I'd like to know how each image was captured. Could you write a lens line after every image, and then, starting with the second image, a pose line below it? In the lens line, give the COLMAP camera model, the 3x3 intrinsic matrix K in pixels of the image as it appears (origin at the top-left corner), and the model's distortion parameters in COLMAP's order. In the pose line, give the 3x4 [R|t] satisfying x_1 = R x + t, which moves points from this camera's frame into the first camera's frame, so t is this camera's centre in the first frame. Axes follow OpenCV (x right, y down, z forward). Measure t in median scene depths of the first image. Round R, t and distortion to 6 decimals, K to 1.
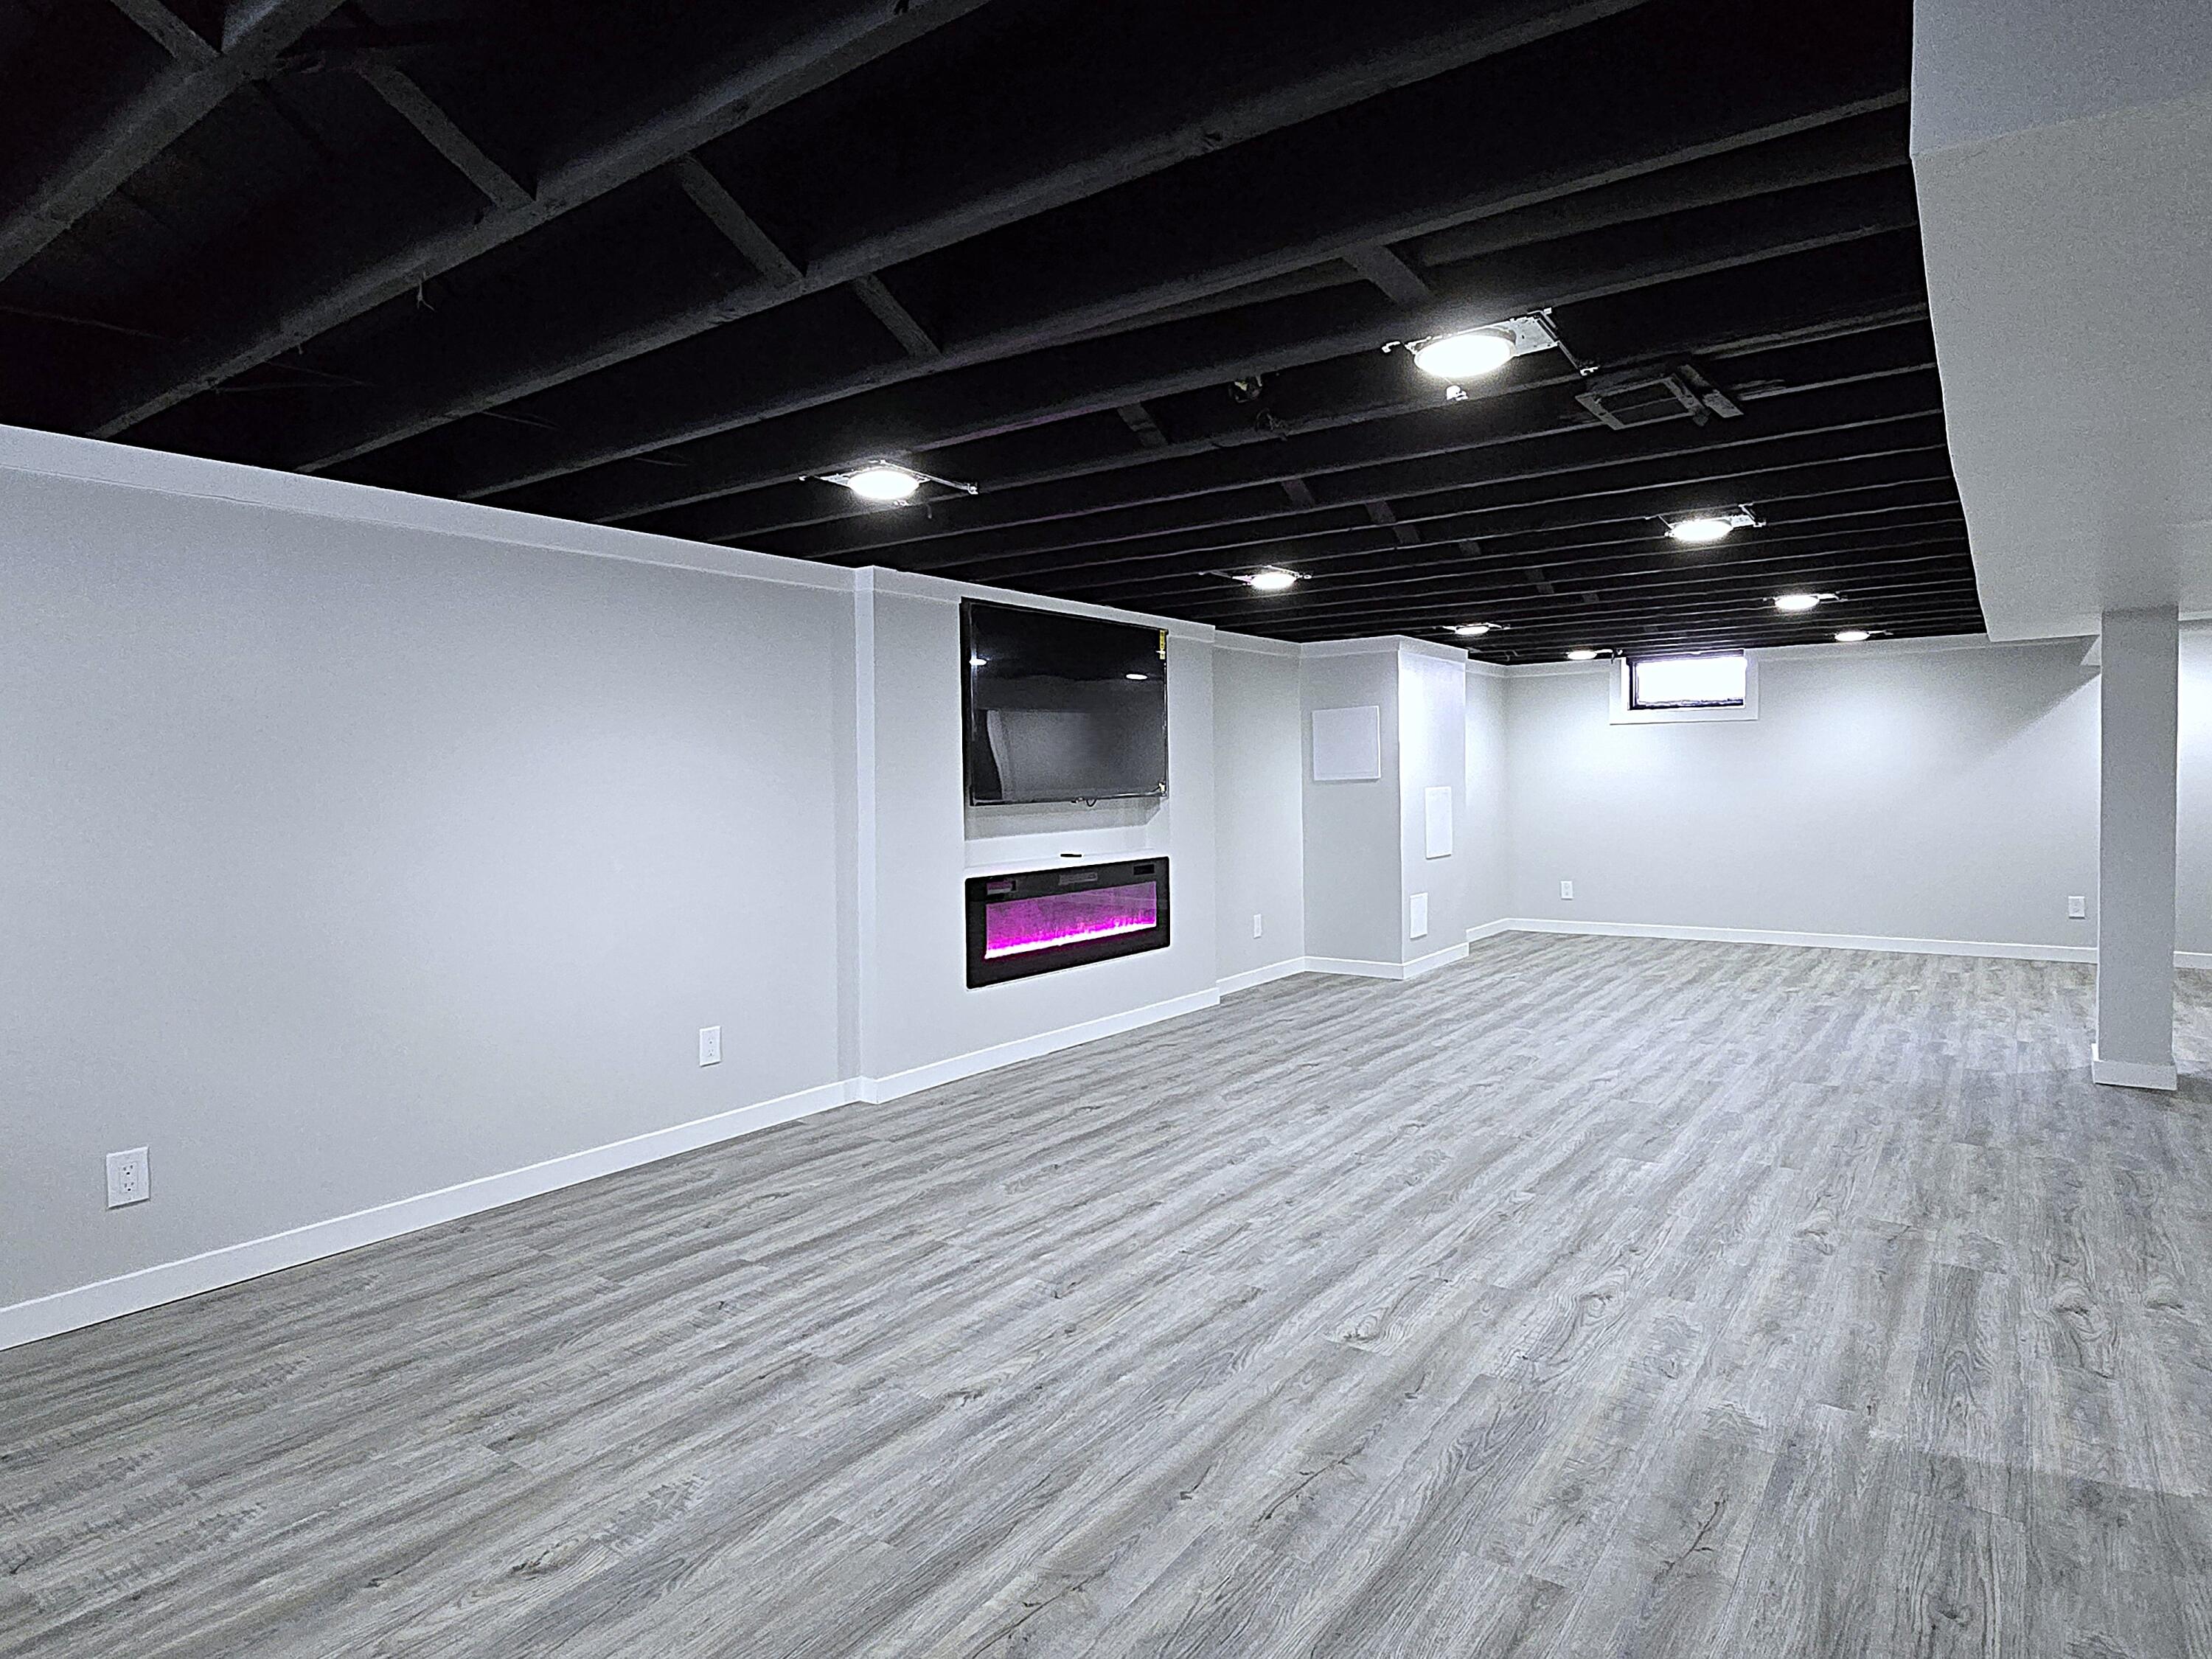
lens RADIAL K [[1248.7, 0, 1121.7], [0, 1248.7, 833.5], [0, 0, 1]] dist [-0.001891, -0.003204]
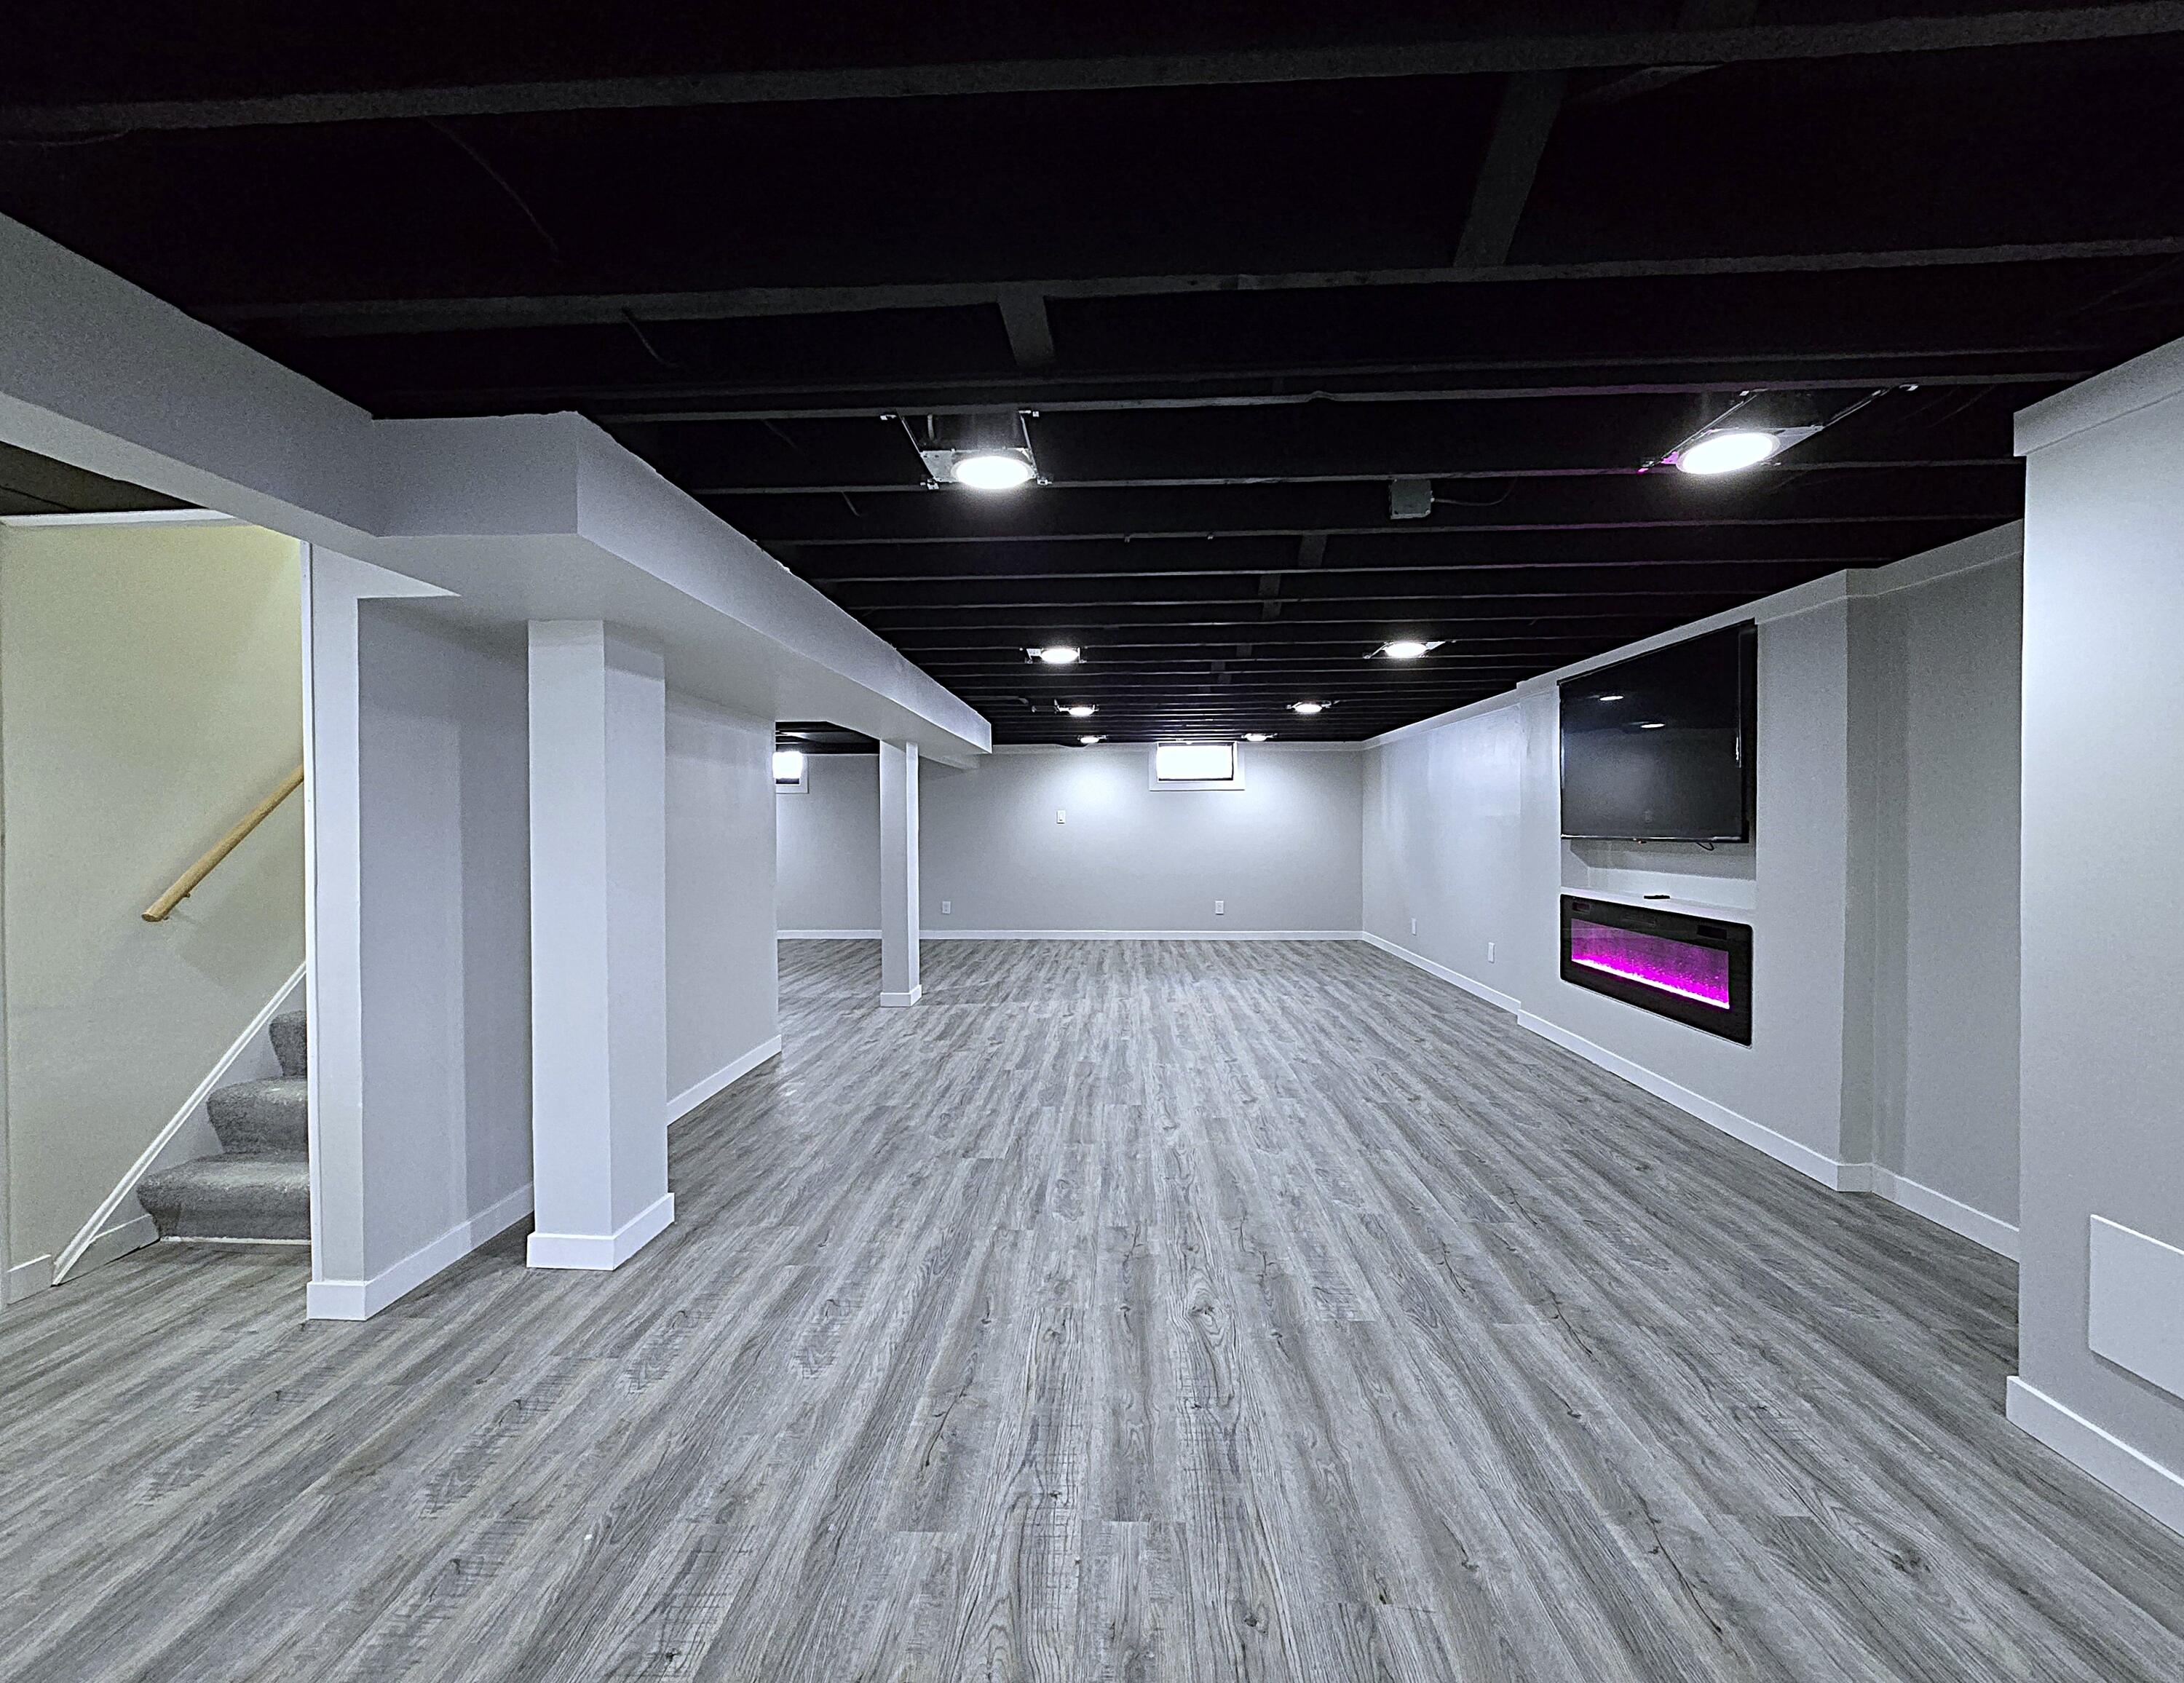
lens RADIAL K [[930.2, 0, 1071.7], [0, 930.2, 839.2], [0, 0, 1]] dist [-0.003409, -0.000682]
pose [[-0.845528, 0.030789, -0.533042, 0.840998], [-0.003462, 0.997999, 0.063136, -0.082579], [0.533919, 0.055228, -0.843730, 1.568997]]
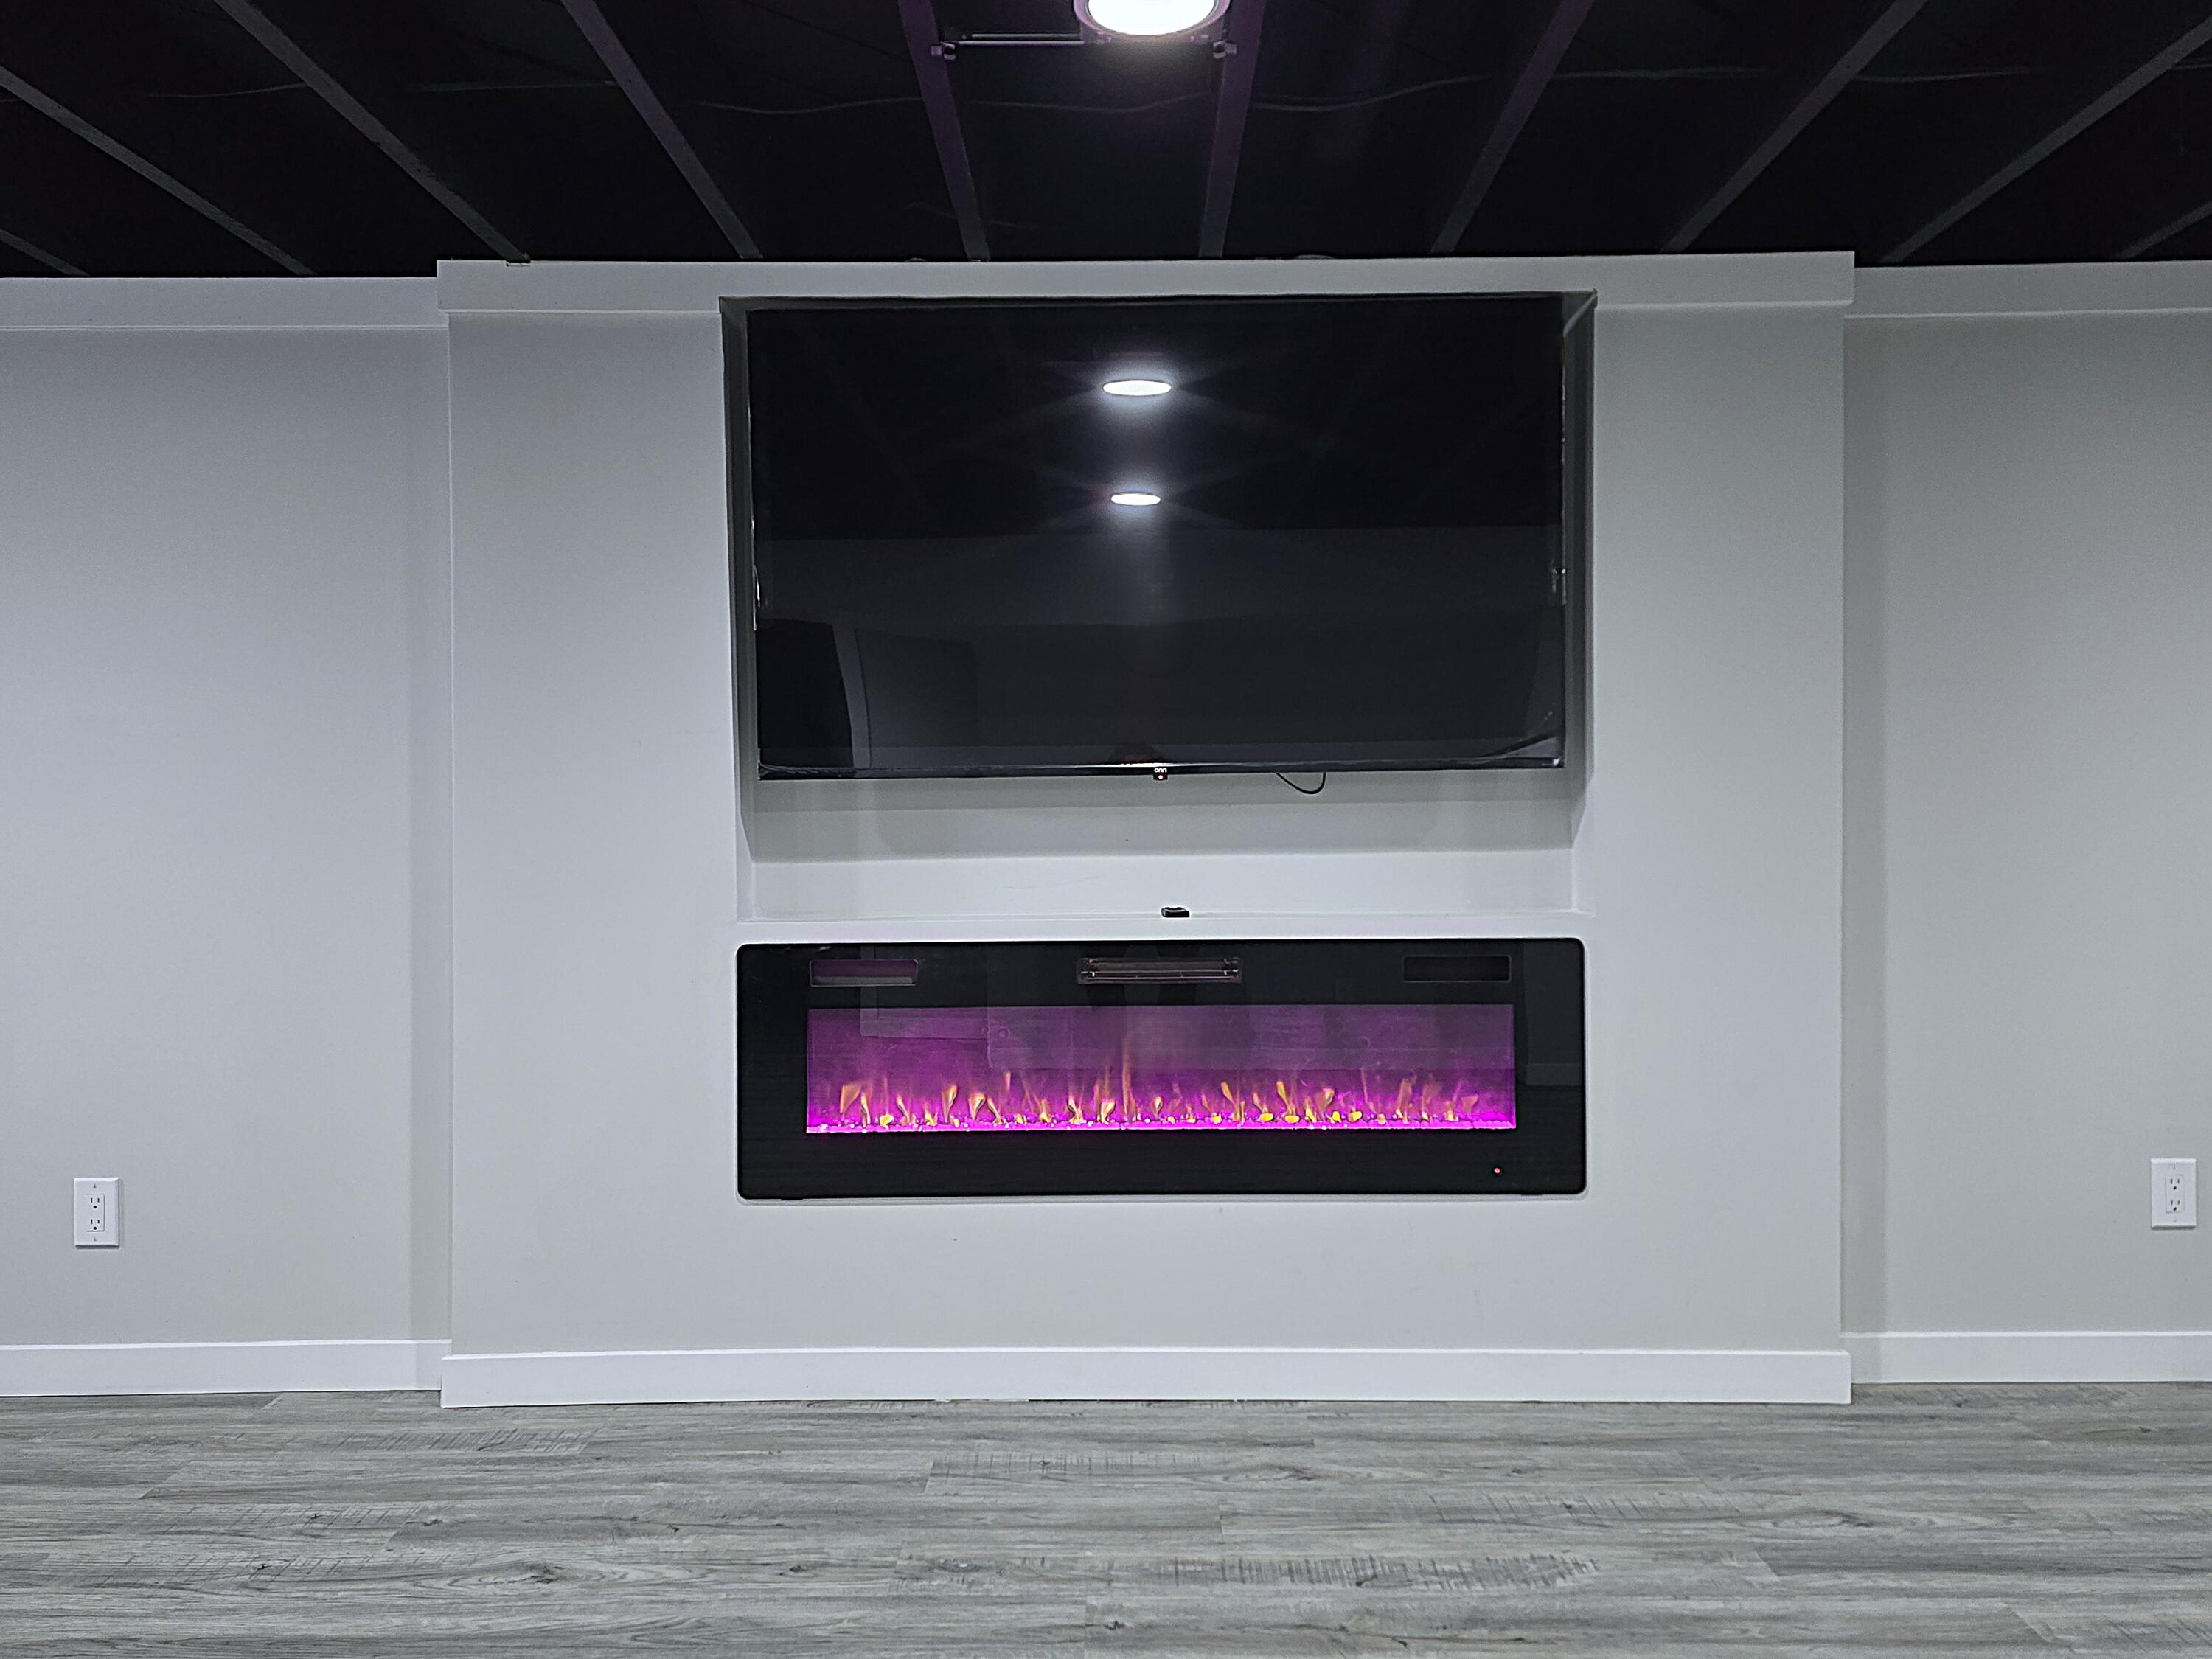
lens RADIAL K [[1829.8, 0, 1106.0], [0, 1829.8, 829.5], [0, 0, 1]] dist [0.044275, -0.013379]
pose [[0.577198, 0.022273, -0.816301, 0.480493], [-0.036131, 0.999346, 0.001720, -0.010405], [0.815805, 0.028501, 0.577625, 0.744479]]
